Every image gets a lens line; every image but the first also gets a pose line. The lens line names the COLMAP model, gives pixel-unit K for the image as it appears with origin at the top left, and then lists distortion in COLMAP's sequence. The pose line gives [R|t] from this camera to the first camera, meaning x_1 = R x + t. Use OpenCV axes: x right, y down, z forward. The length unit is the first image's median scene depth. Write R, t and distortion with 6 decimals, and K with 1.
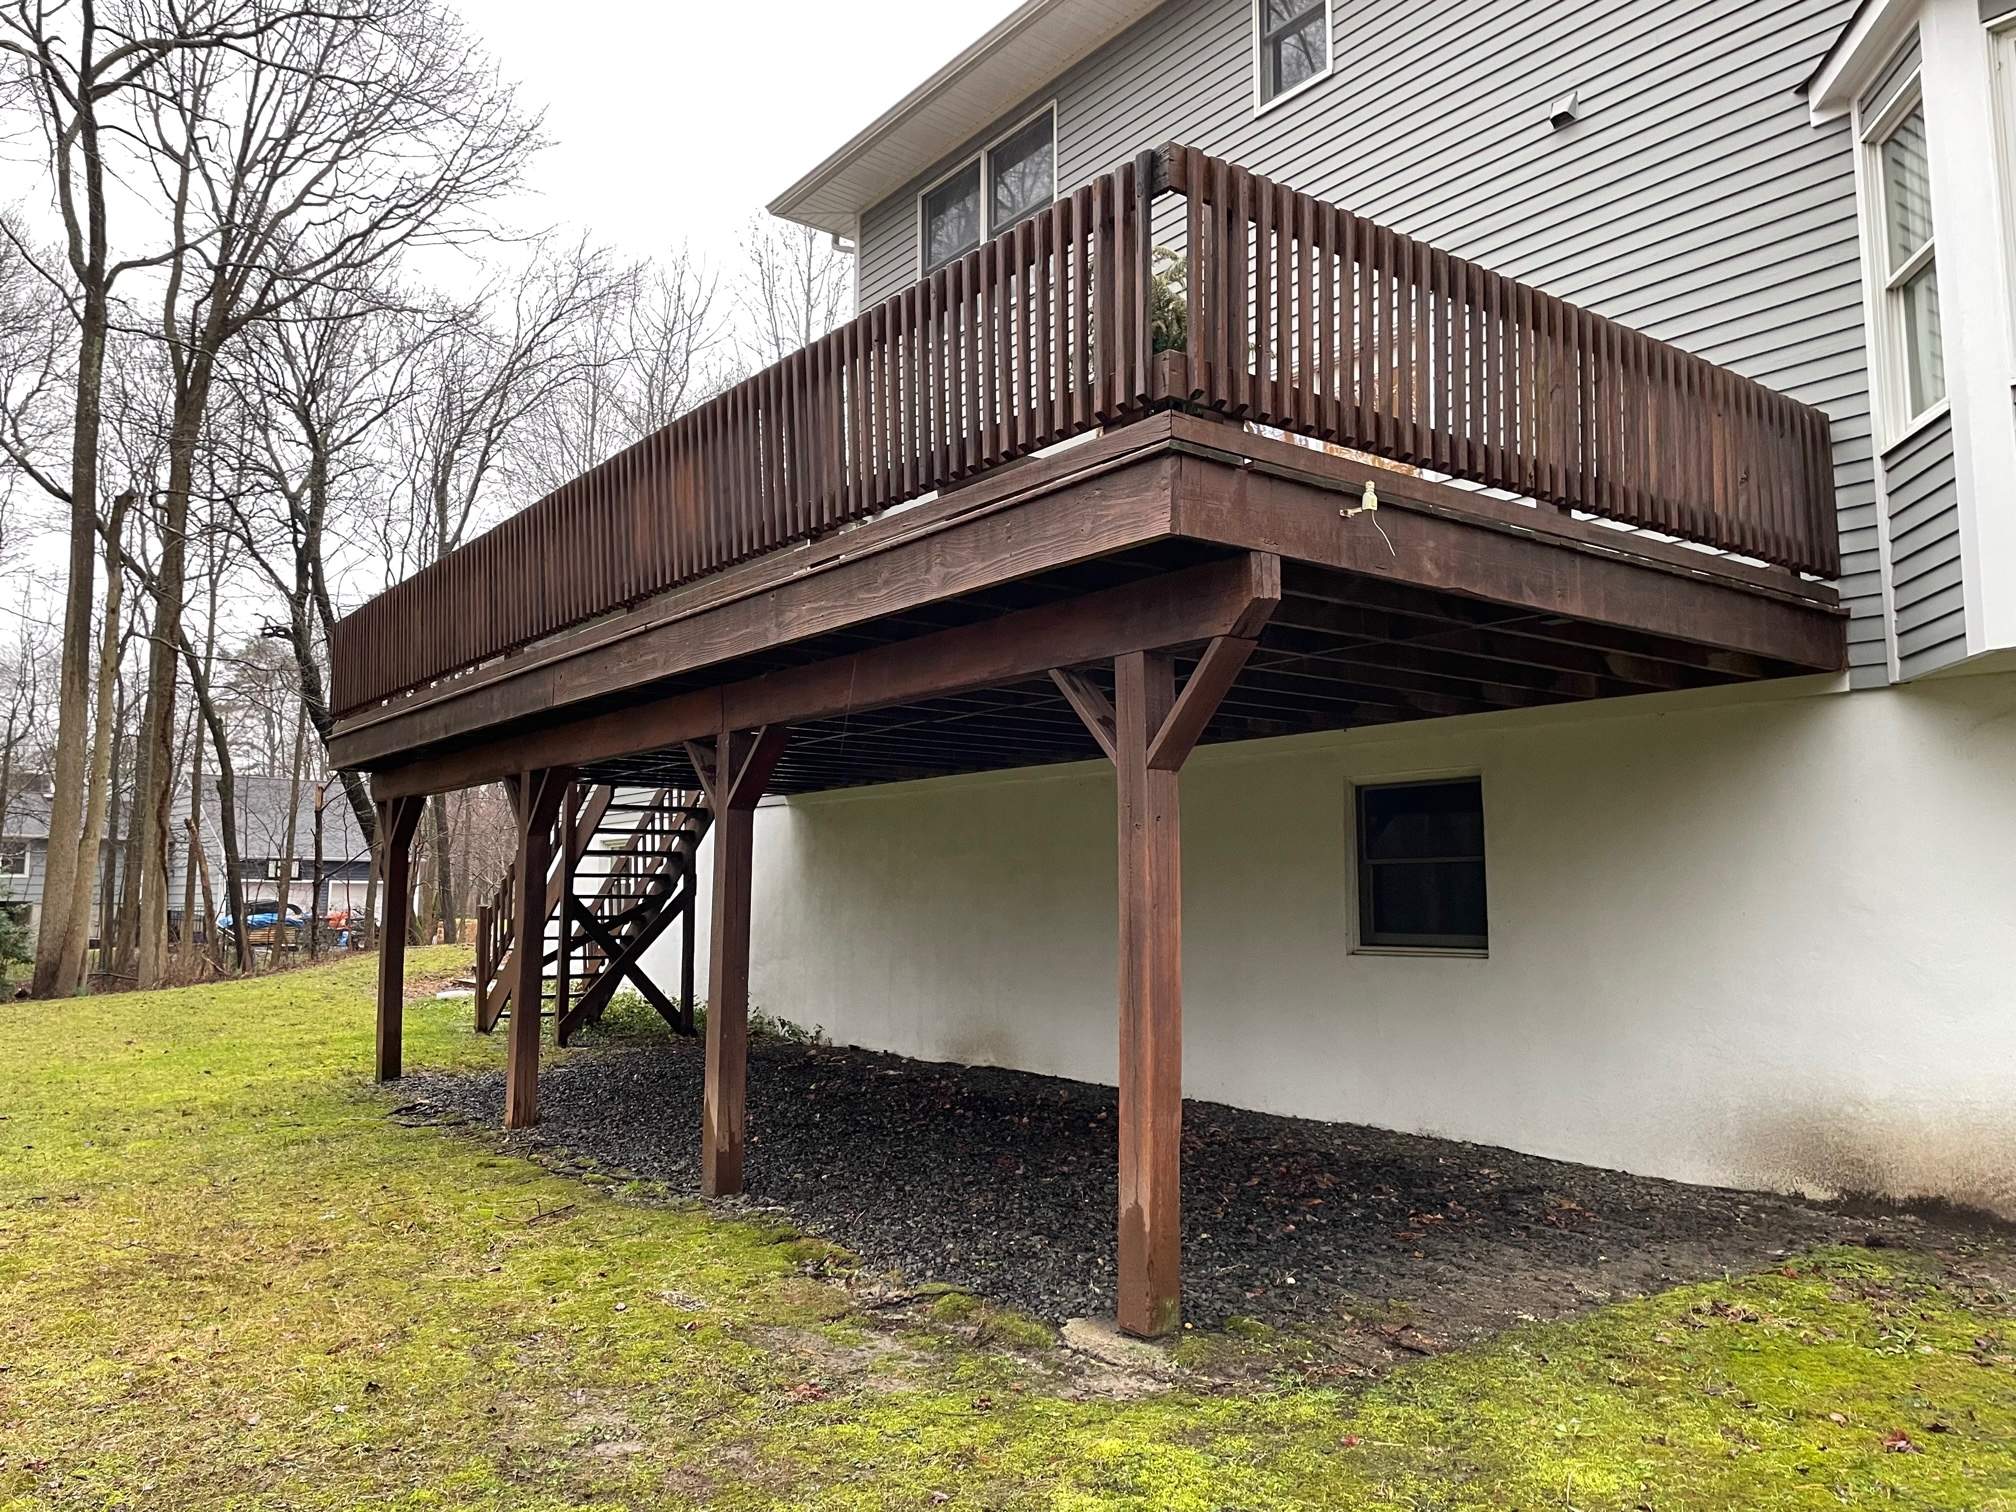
lens RADIAL K [[1519.0, 0, 997.9], [0, 1519.0, 748.7], [0, 0, 1]] dist [0.050473, -0.053567]
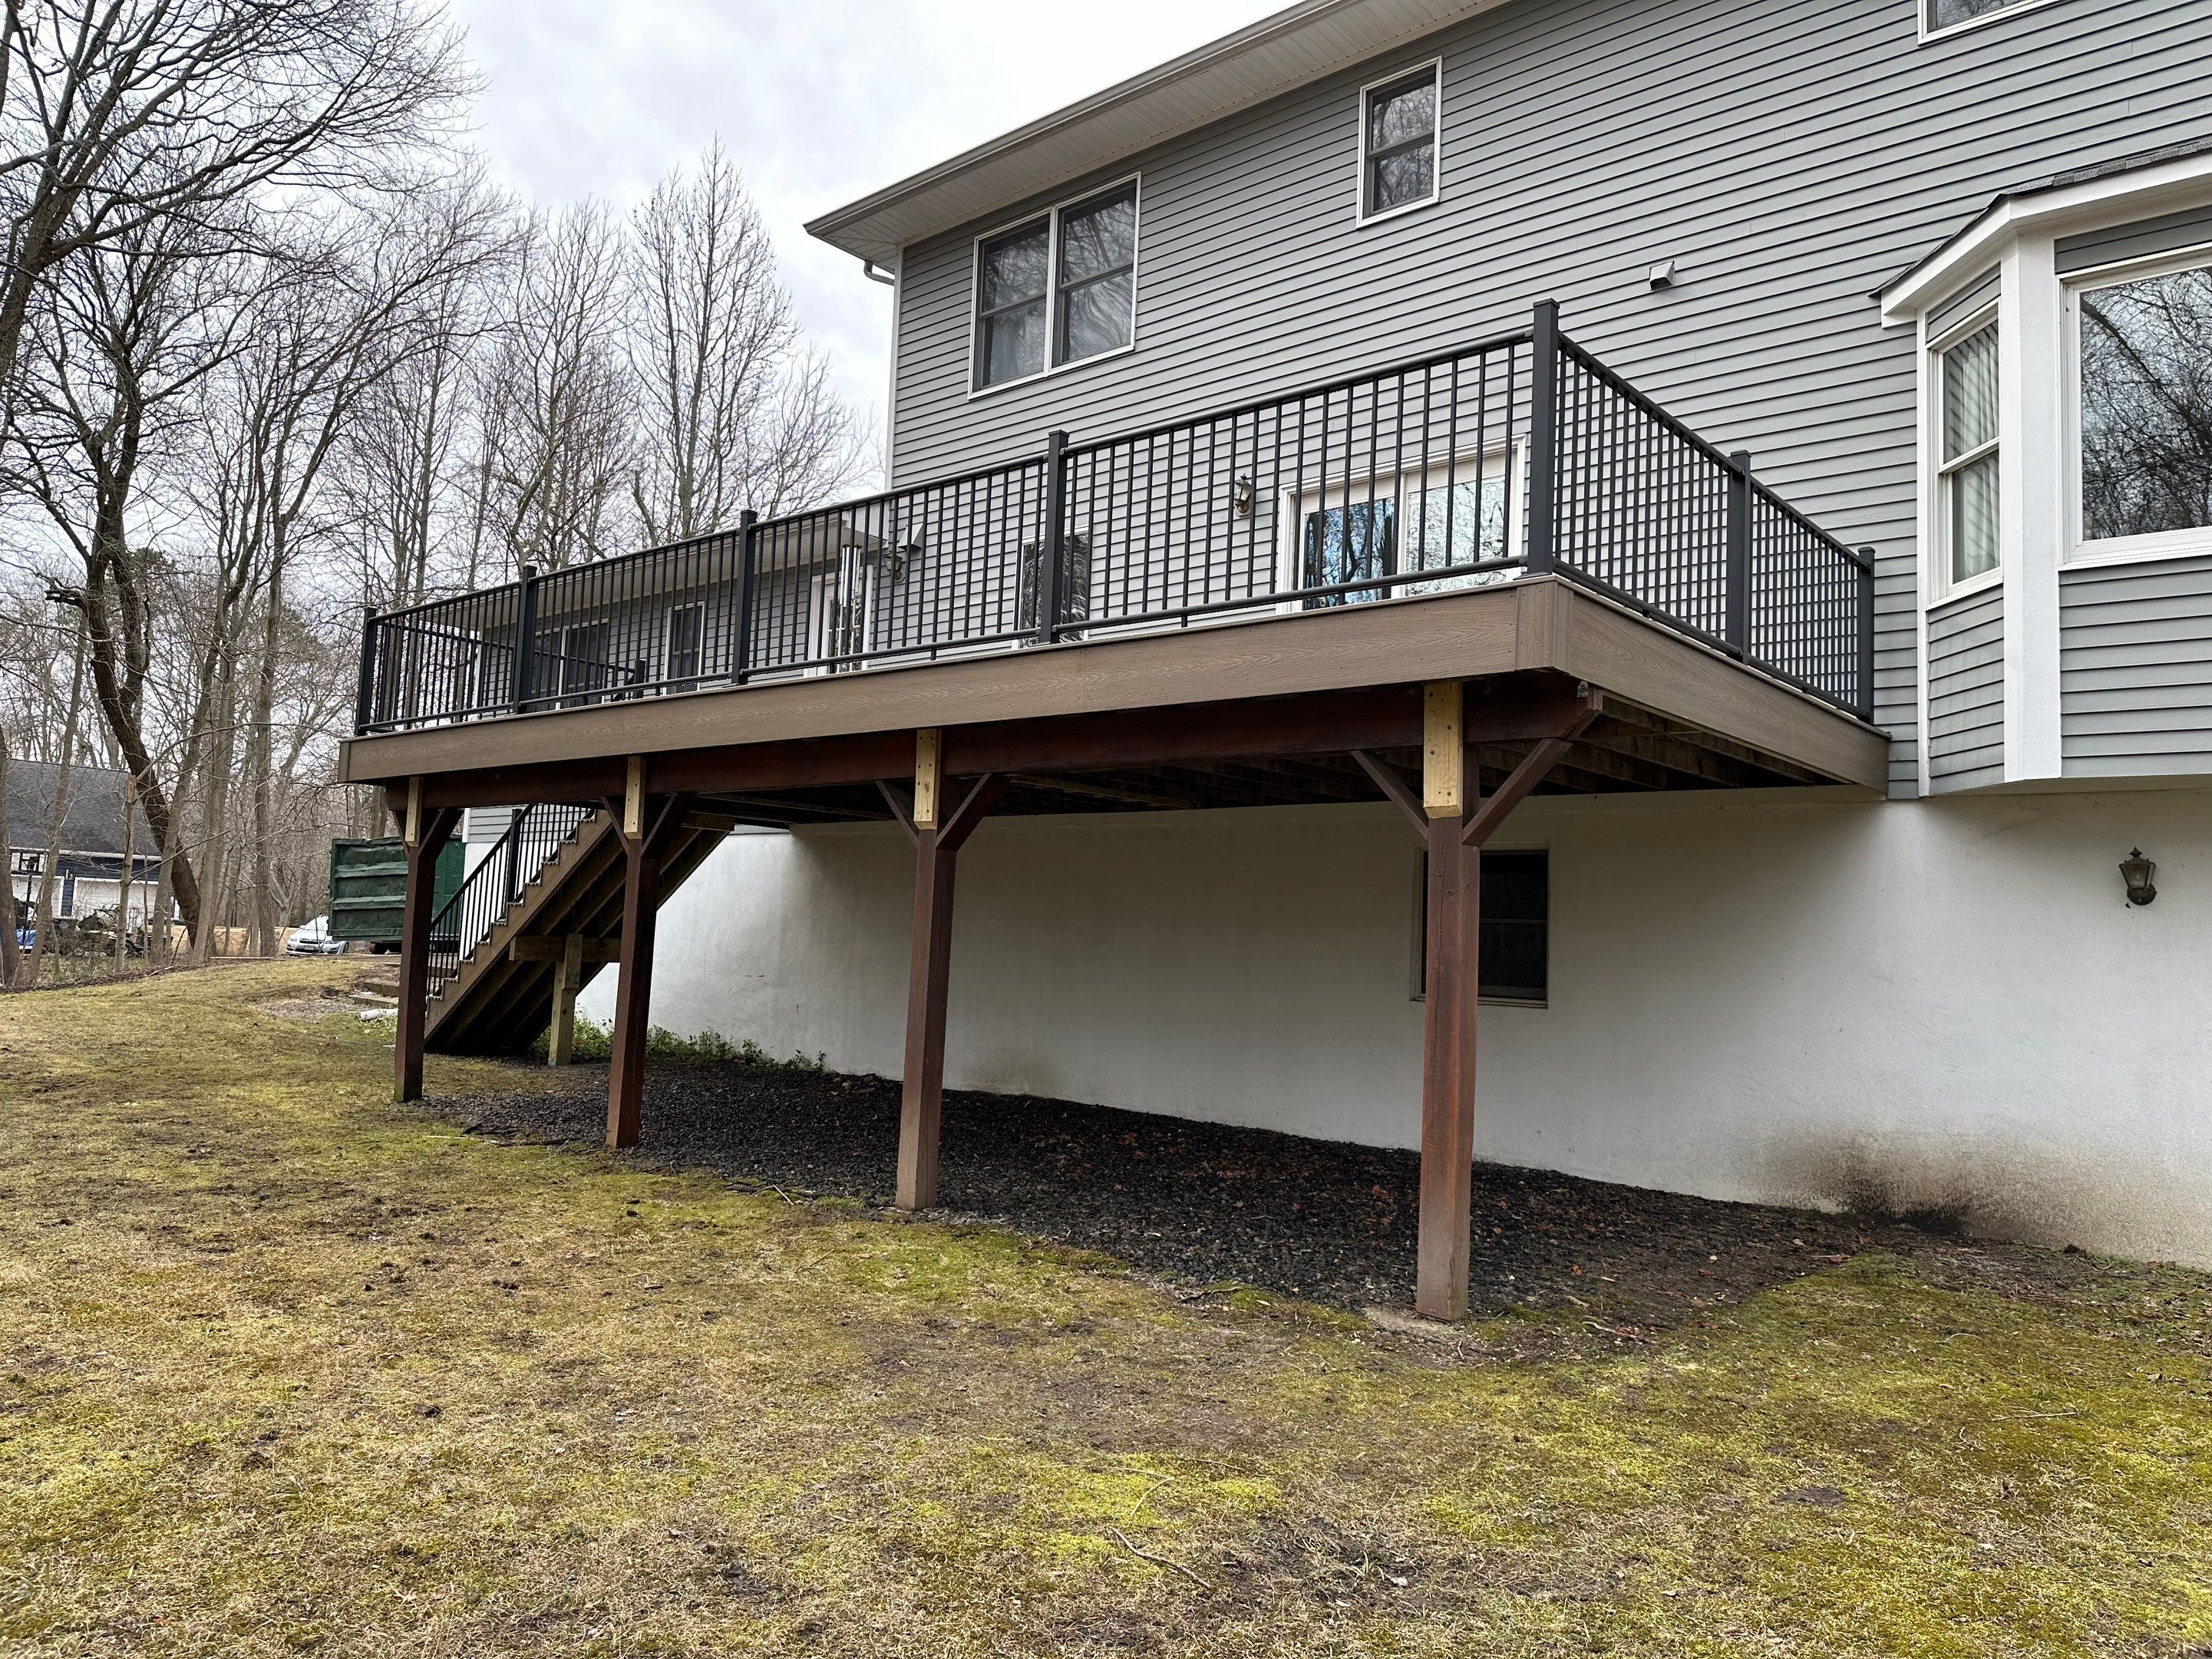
lens RADIAL K [[1553.8, 0, 1127.7], [0, 1553.8, 829.8], [0, 0, 1]] dist [0.027572, -0.032190]
pose [[0.976161, 0.052631, 0.210570, -0.142154], [-0.059504, 0.997878, 0.026436, -0.005316], [-0.208731, -0.038336, 0.977221, -0.042567]]
